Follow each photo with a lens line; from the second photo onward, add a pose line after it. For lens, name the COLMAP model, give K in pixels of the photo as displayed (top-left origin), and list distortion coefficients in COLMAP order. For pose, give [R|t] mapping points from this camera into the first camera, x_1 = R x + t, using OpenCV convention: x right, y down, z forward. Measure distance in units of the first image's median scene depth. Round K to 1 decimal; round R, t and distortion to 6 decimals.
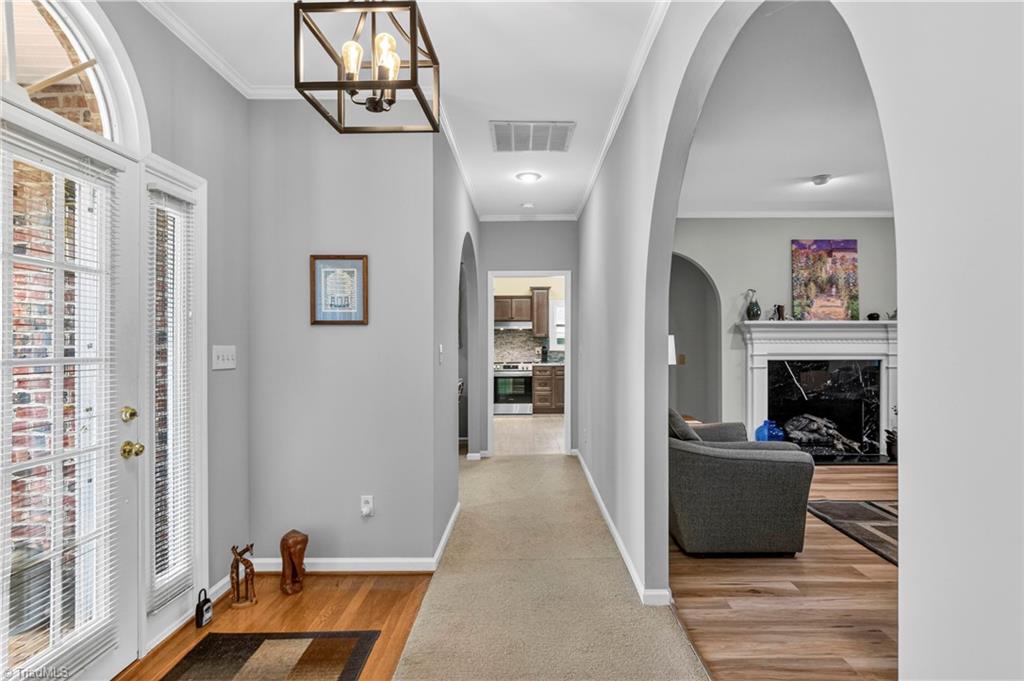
lens RADIAL K [[526.7, 0, 534.8], [0, 526.7, 344.0], [0, 0, 1]] dist [-0.000402, -0.000465]
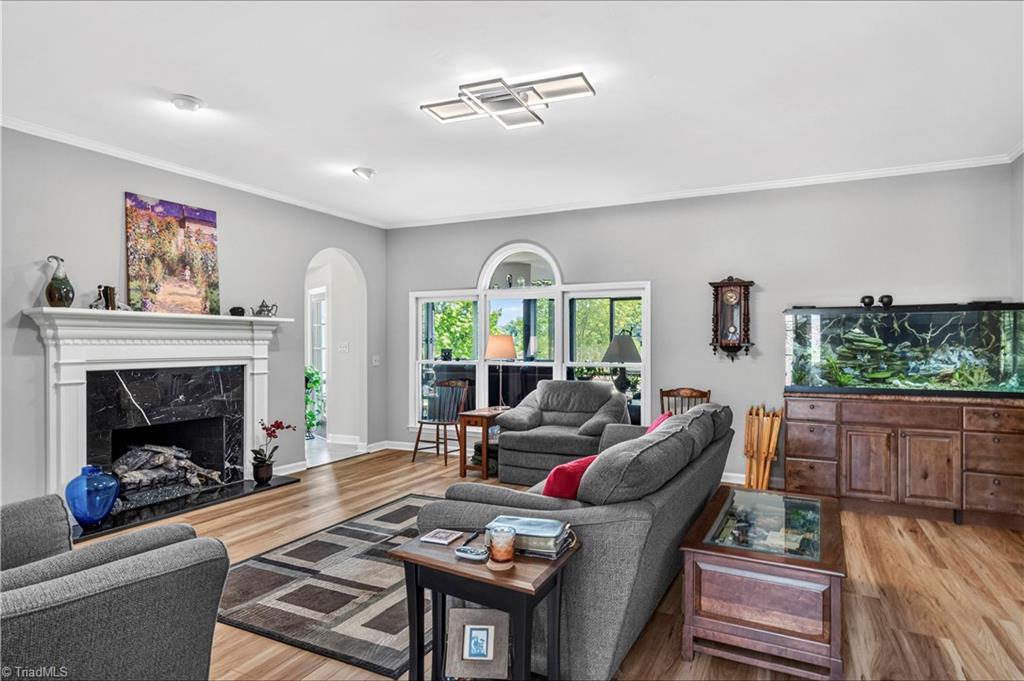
lens RADIAL K [[564.2, 0, 531.6], [0, 564.2, 346.5], [0, 0, 1]] dist [0.001276, -0.001376]
pose [[0.436225, -0.004129, 0.899828, 0.062366], [0.004967, 0.999985, 0.002180, 0.002053], [-0.899824, 0.003519, 0.436239, 0.215962]]
